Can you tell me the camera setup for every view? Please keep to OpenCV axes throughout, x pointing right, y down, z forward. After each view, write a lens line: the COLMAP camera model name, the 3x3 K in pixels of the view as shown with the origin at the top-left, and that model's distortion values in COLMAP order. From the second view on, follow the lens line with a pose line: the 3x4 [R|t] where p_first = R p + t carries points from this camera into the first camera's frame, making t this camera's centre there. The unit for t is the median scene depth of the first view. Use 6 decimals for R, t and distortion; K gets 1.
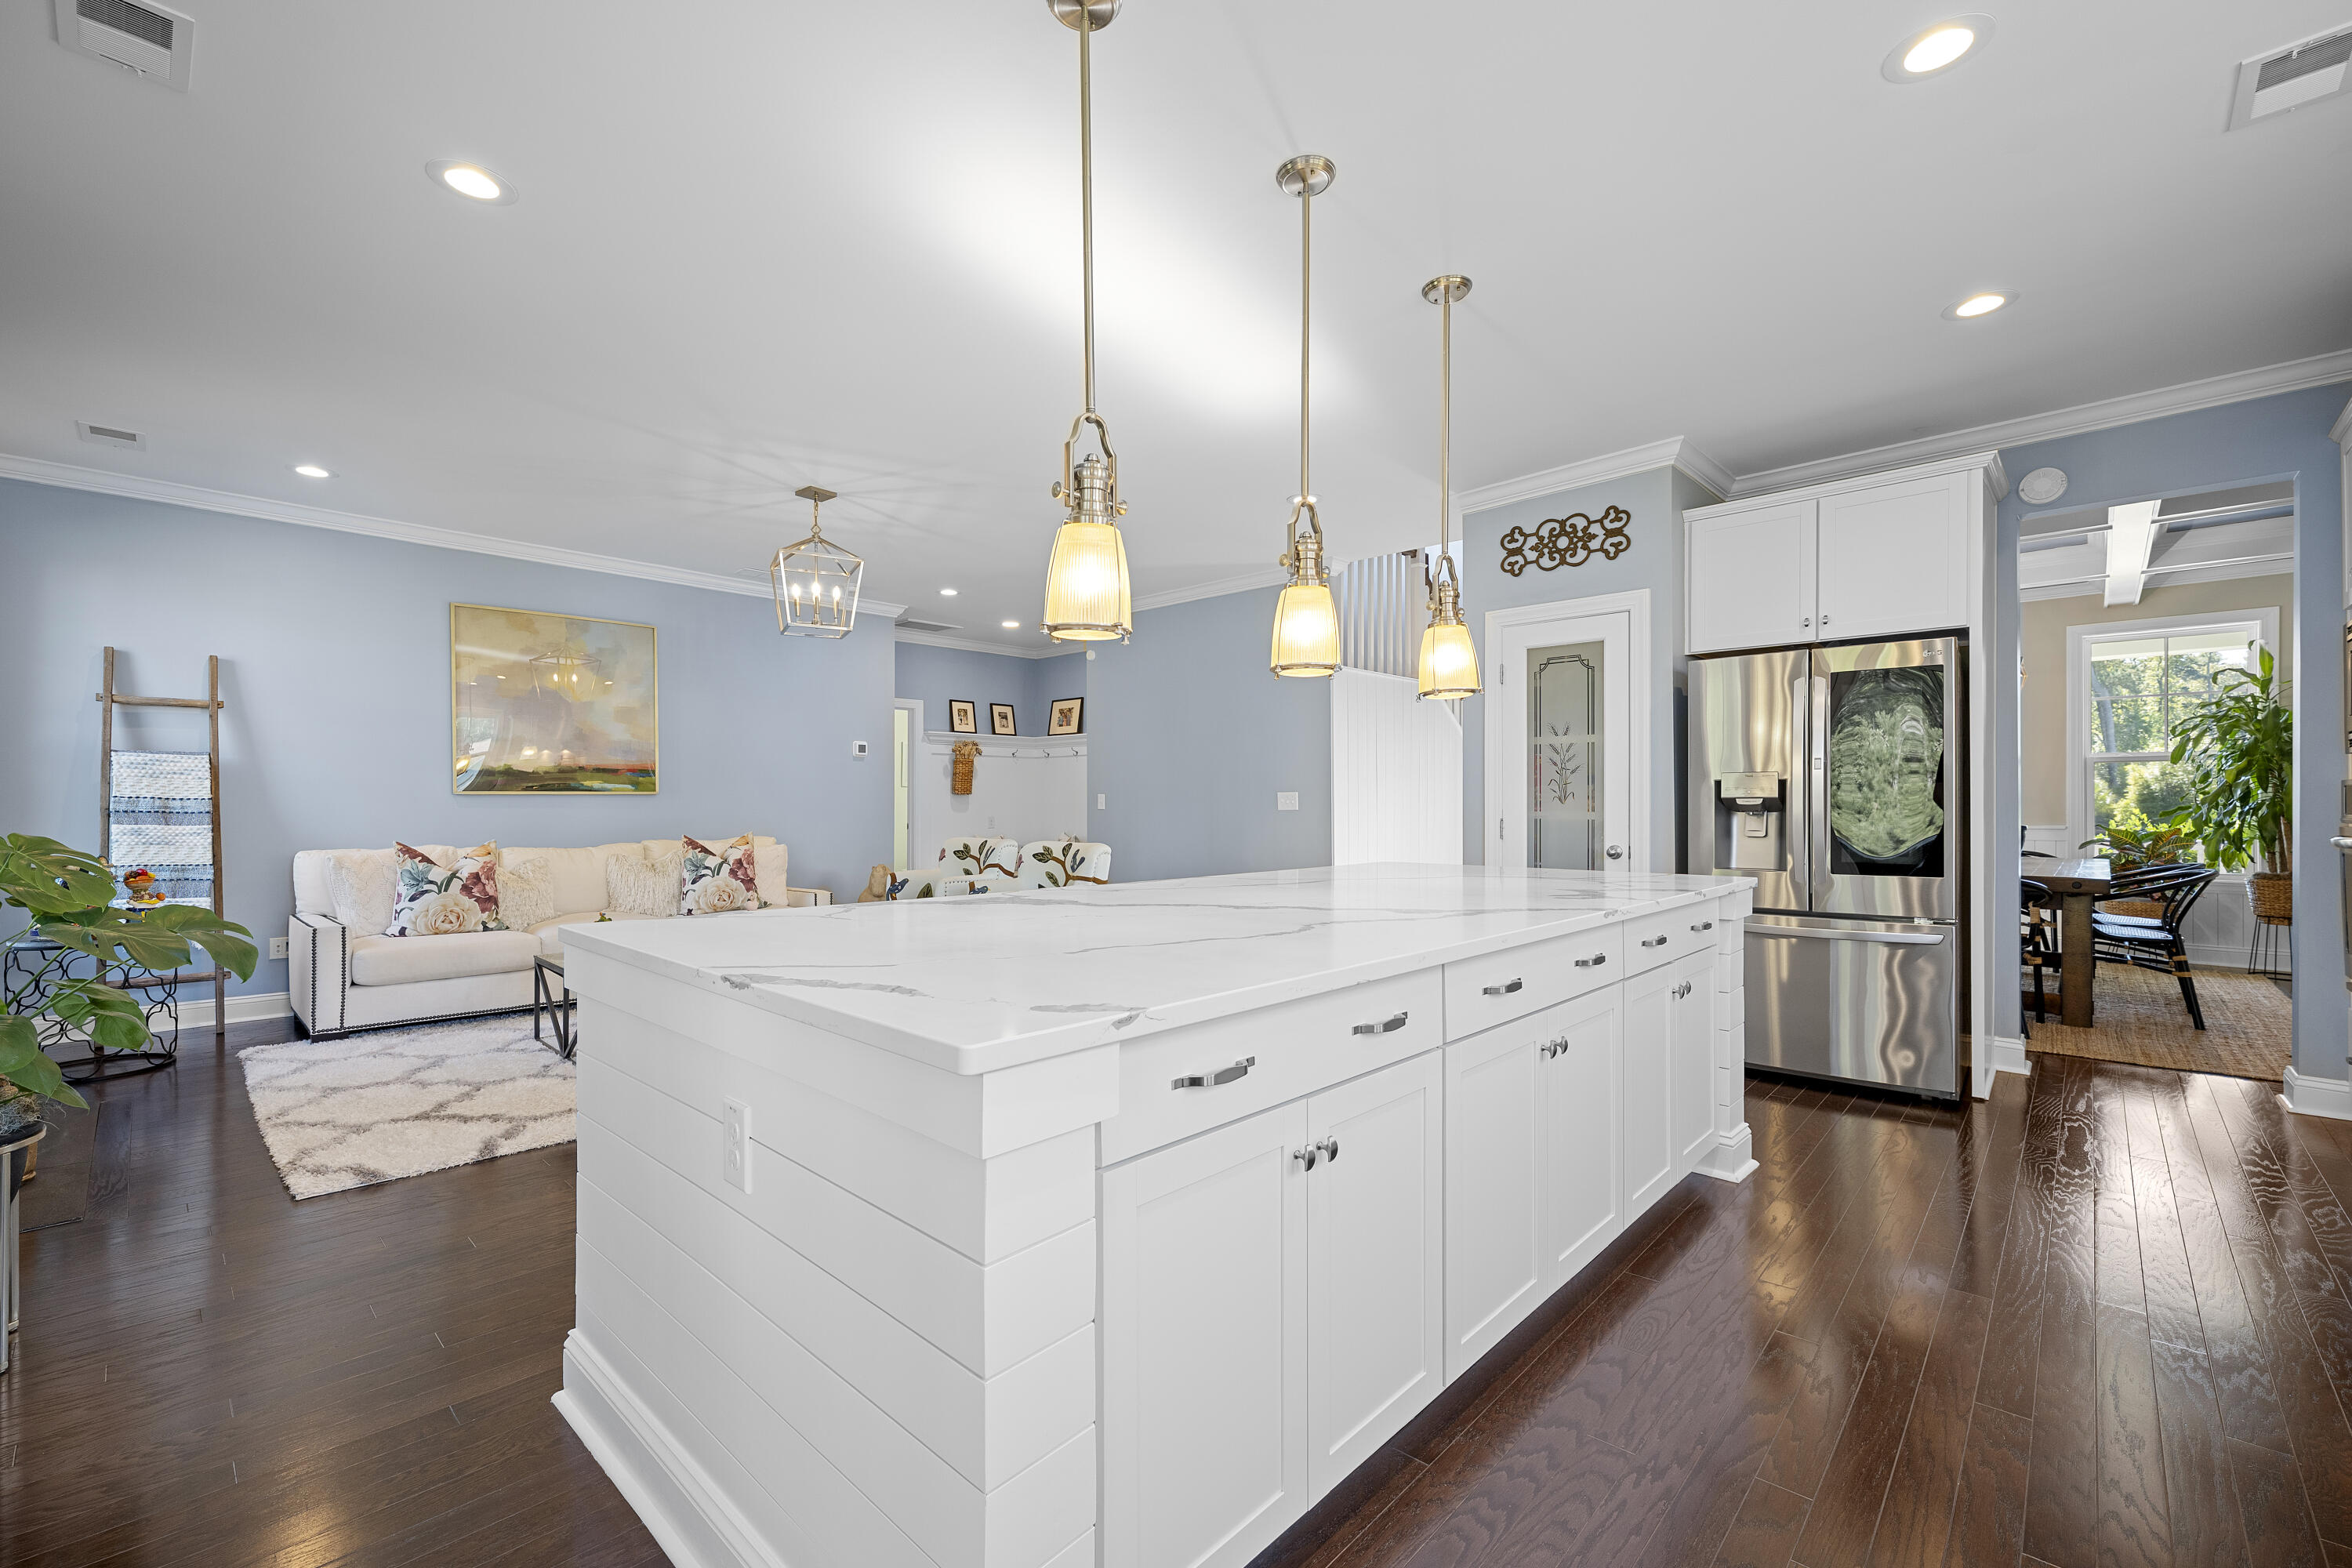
lens RADIAL K [[971.0, 0, 1166.5], [0, 971.0, 799.8], [0, 0, 1]] dist [0.000186, -0.000188]
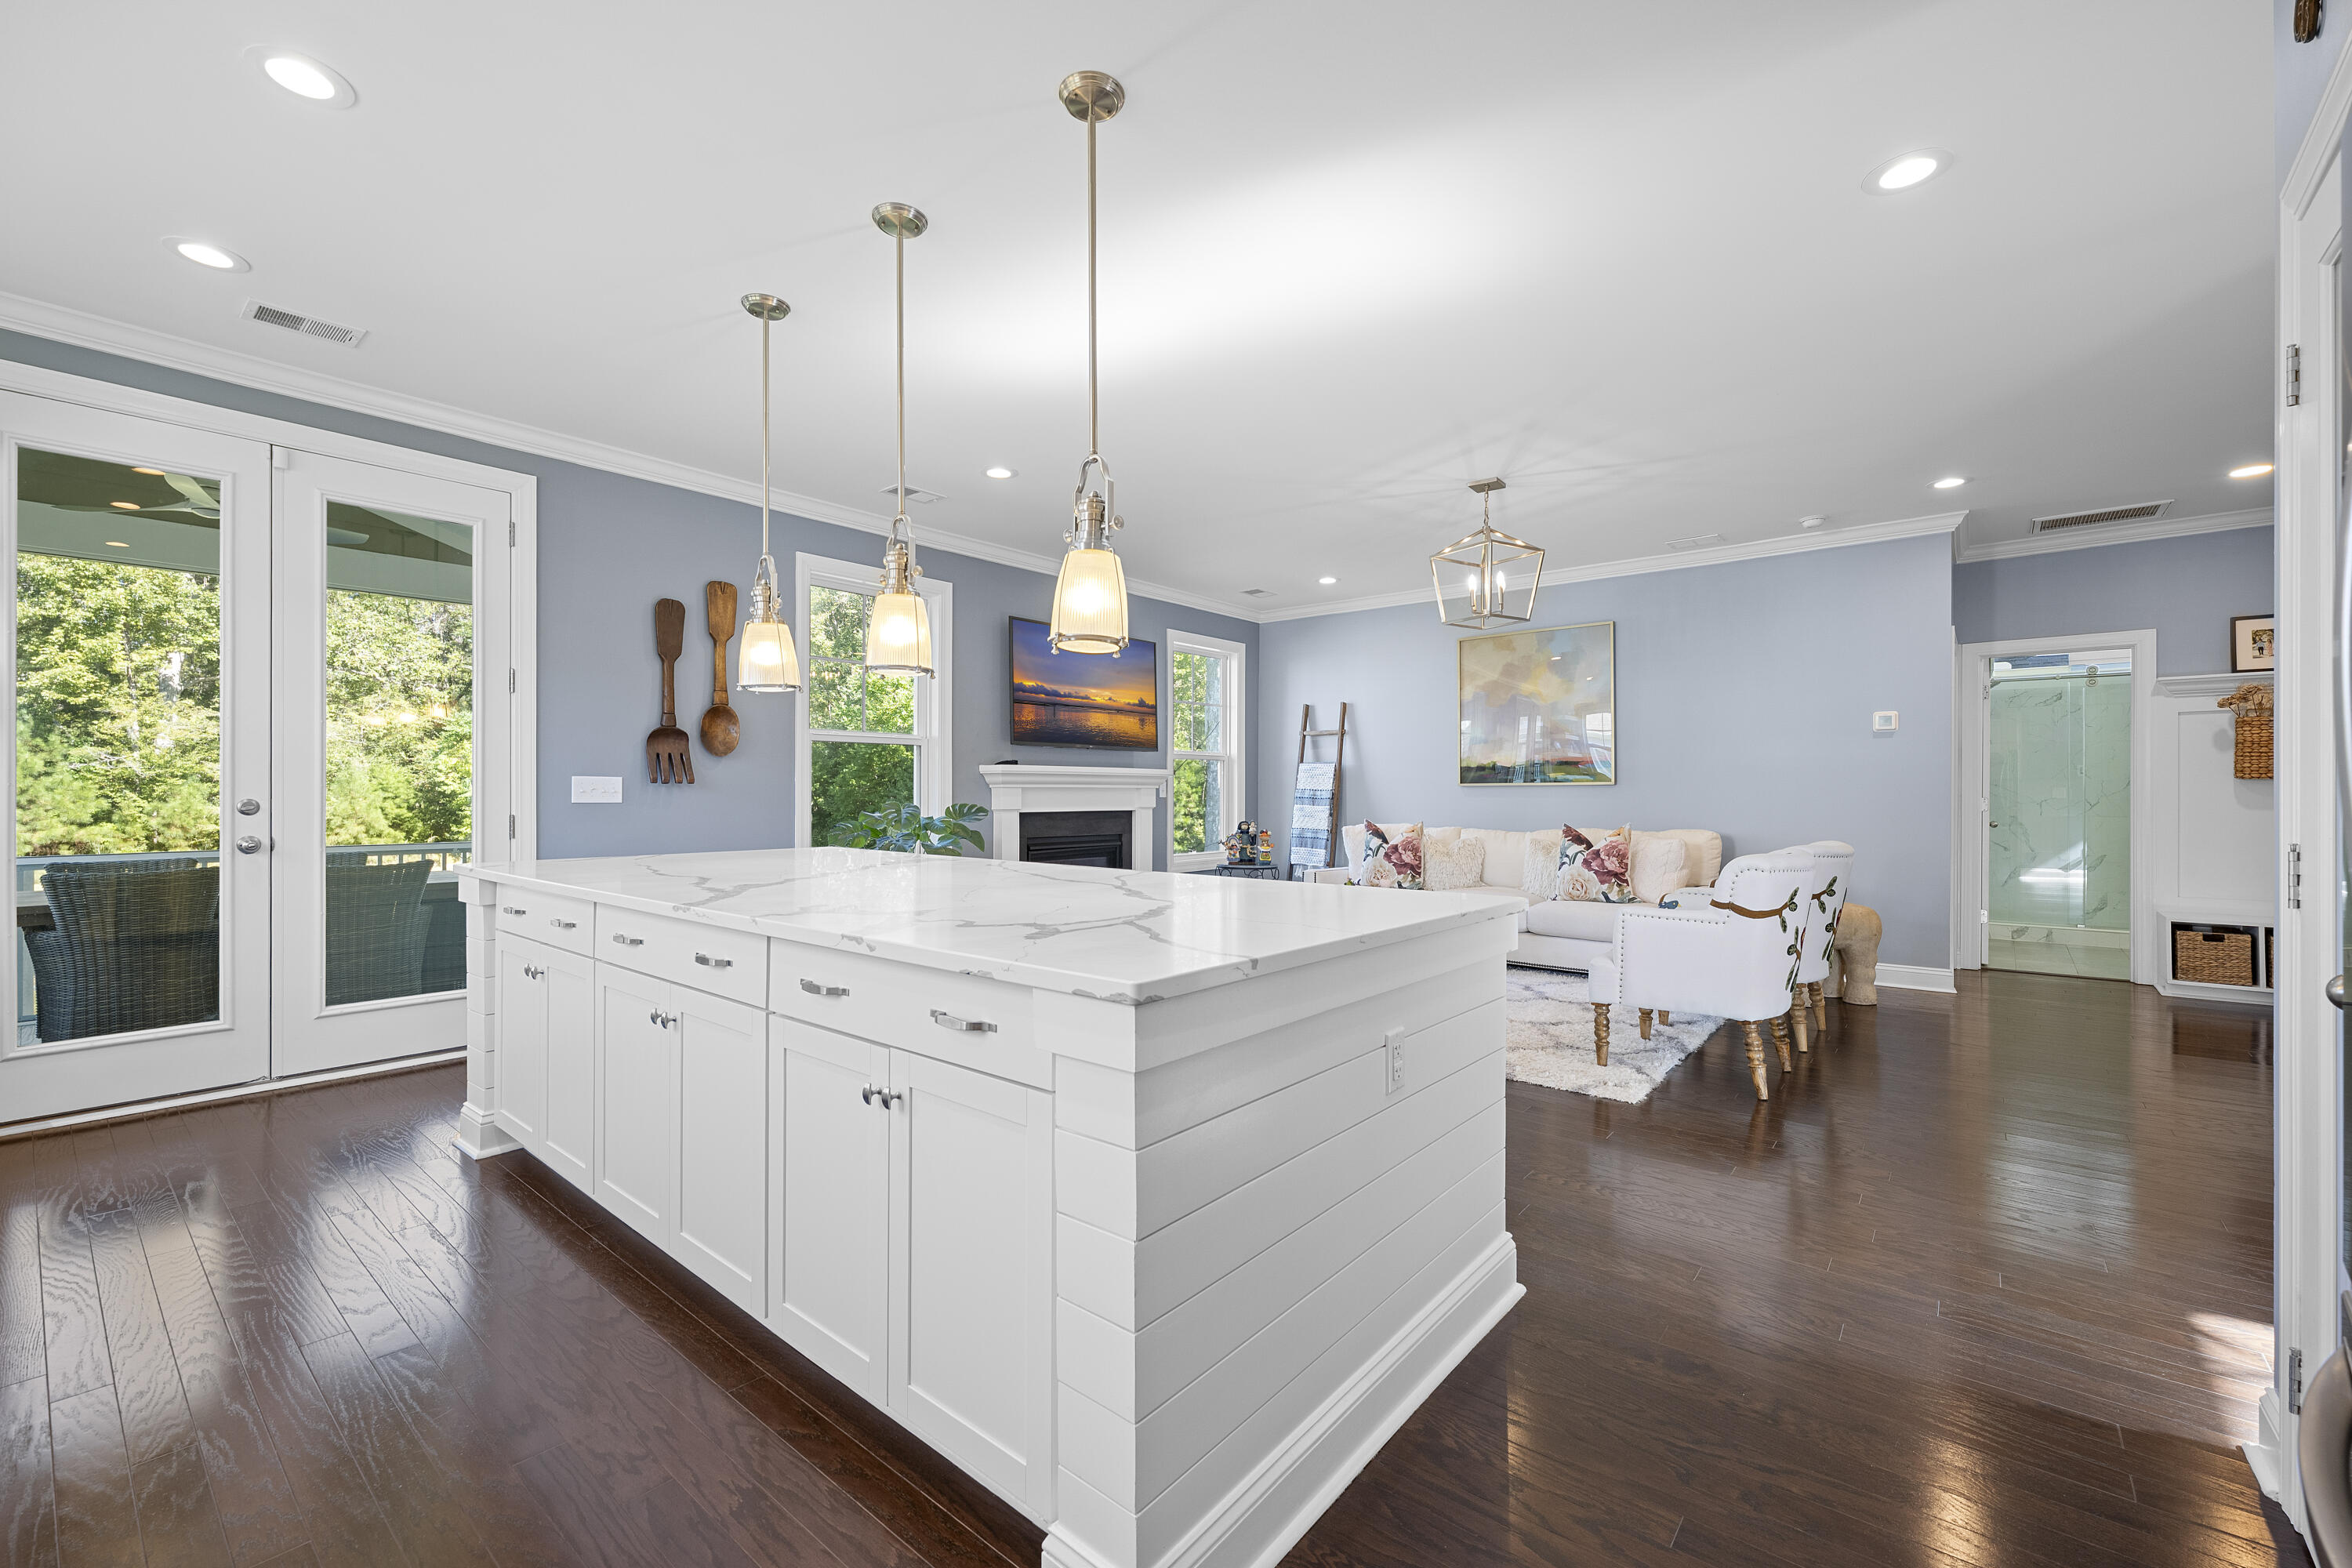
lens RADIAL K [[969.9, 0, 1170.4], [0, 969.9, 790.1], [0, 0, 1]] dist [-0.000181, 0.000120]
pose [[0.060109, -0.000889, -0.998191, 0.615889], [0.002666, 0.999996, -0.000730, -0.000558], [0.998188, -0.002618, 0.060111, 0.611376]]
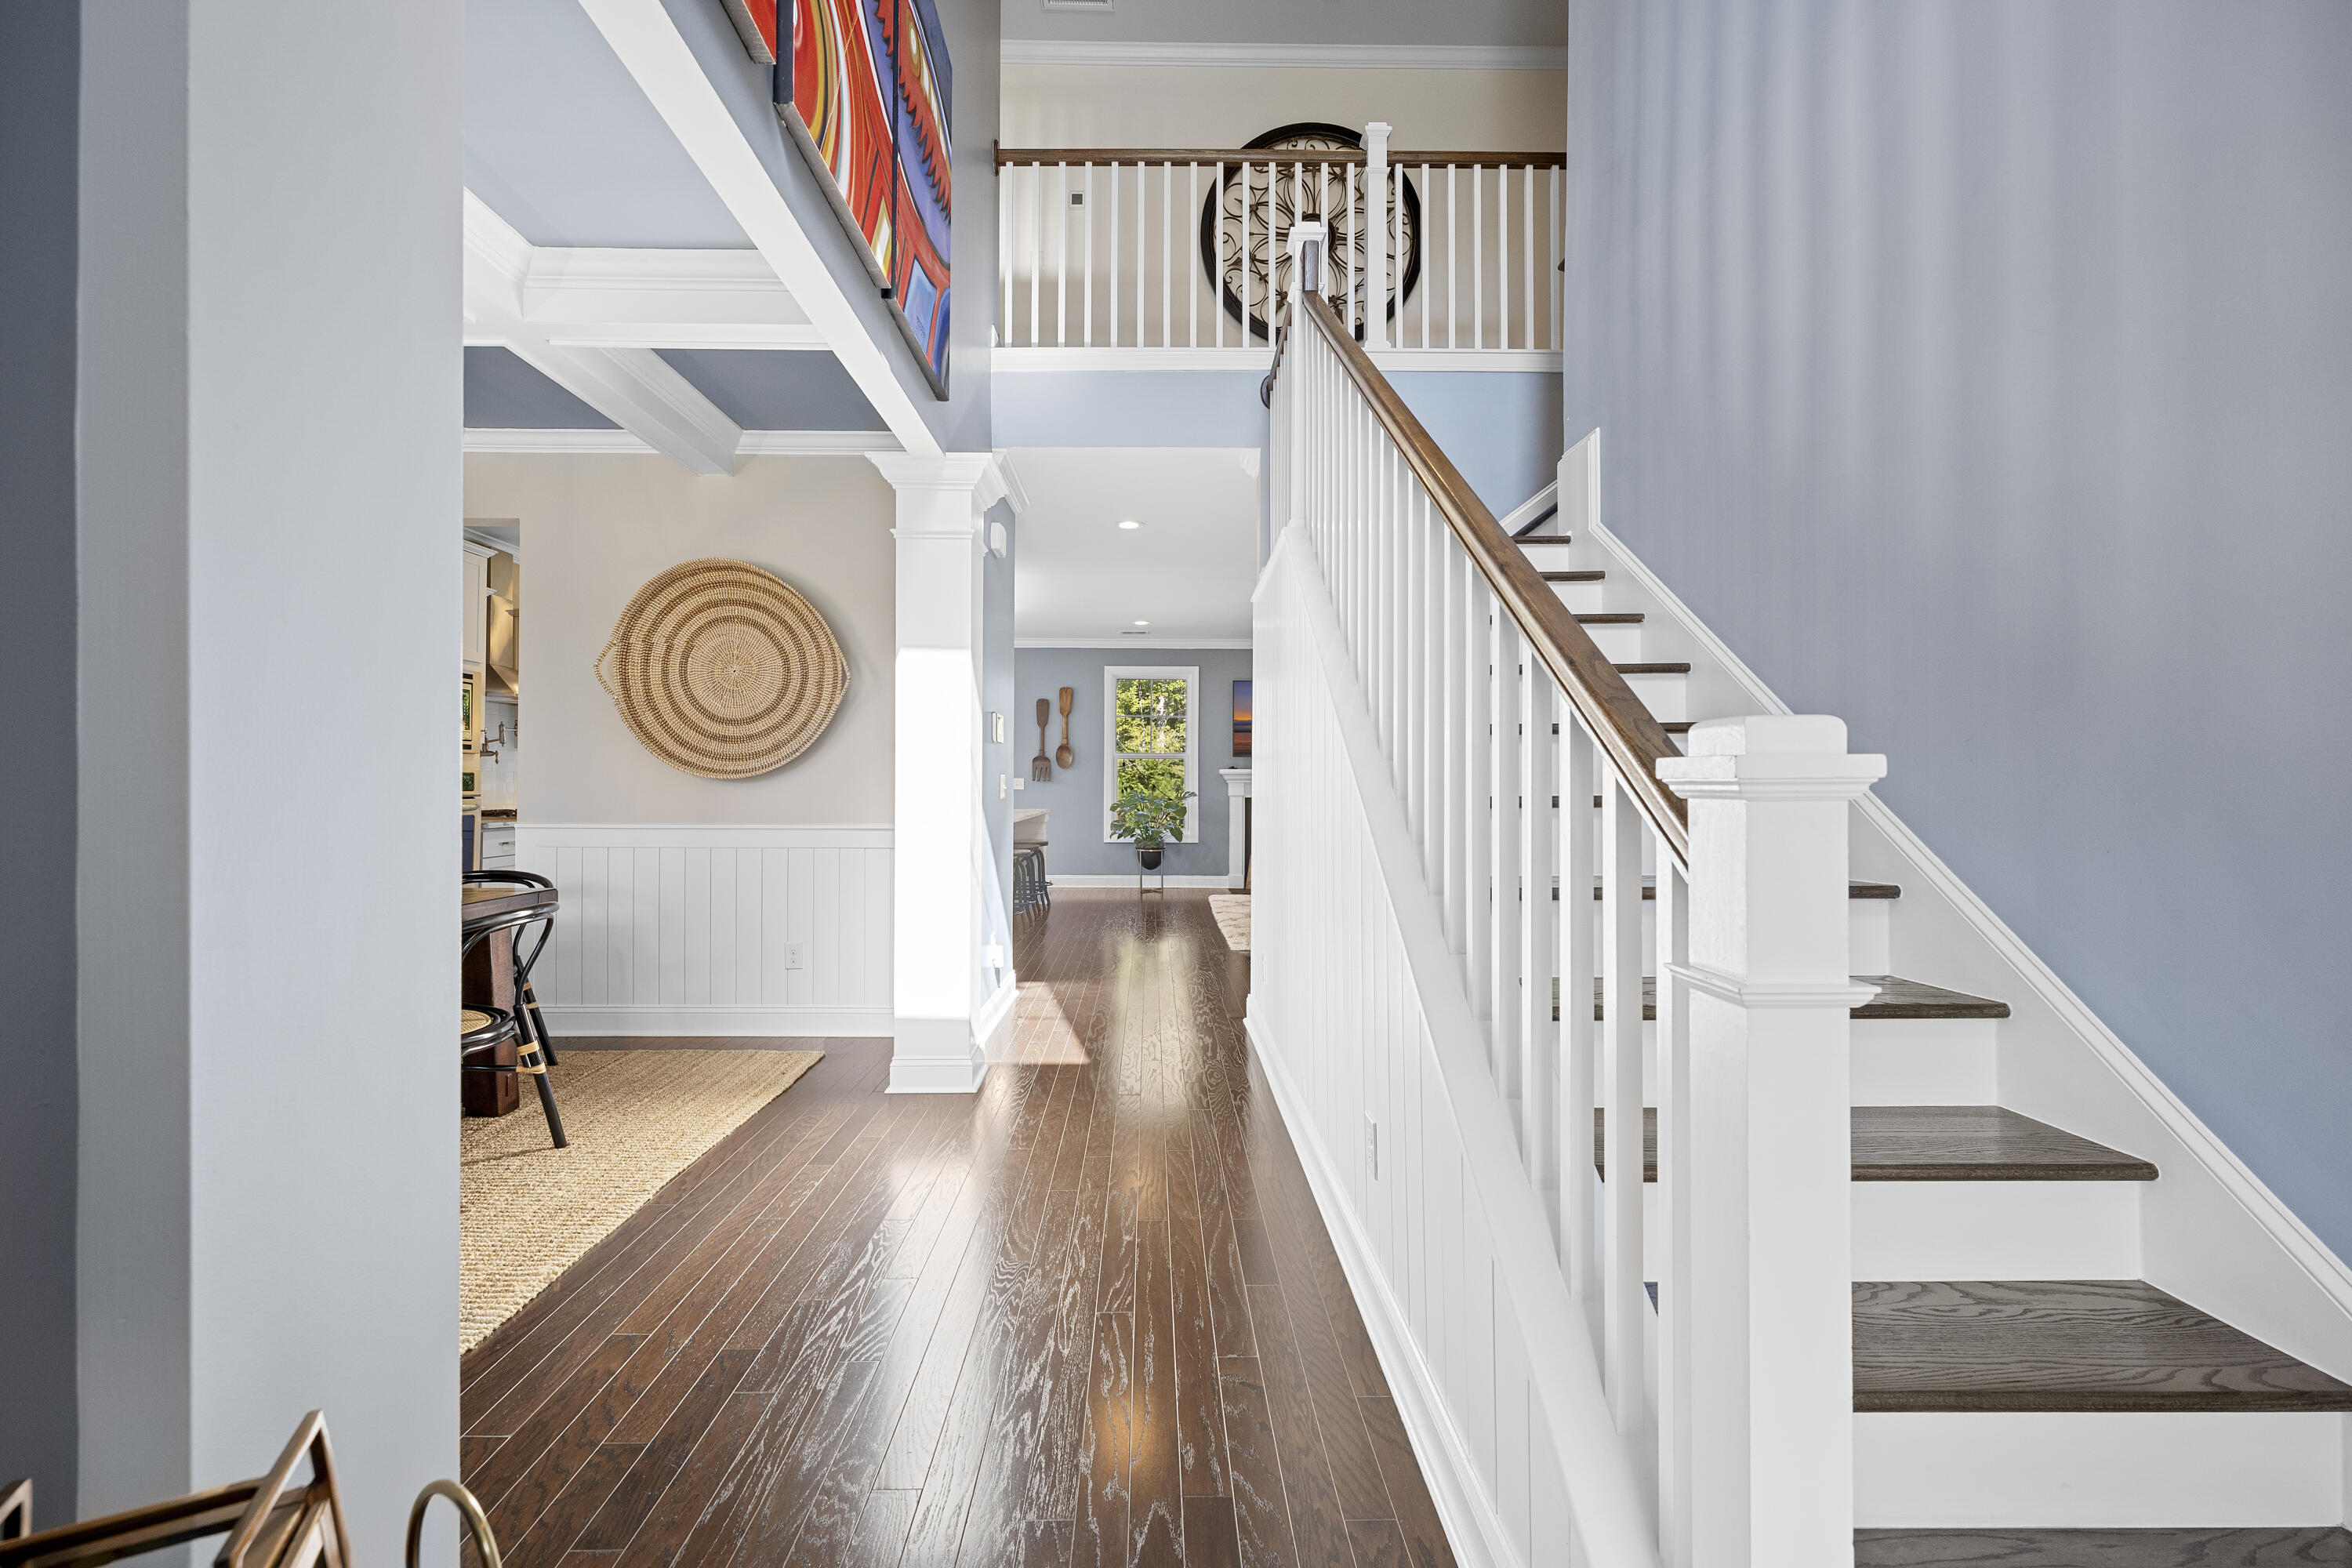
lens RADIAL K [[962.8, 0, 1176.0], [0, 962.8, 784.0], [0, 0, 1]] dist [-0.000115, 0.000028]
pose [[-0.708531, -0.001069, -0.705679, 0.917198], [-0.000499, 0.999999, -0.001014, -0.000850], [0.705680, -0.000367, -0.708531, 1.875157]]
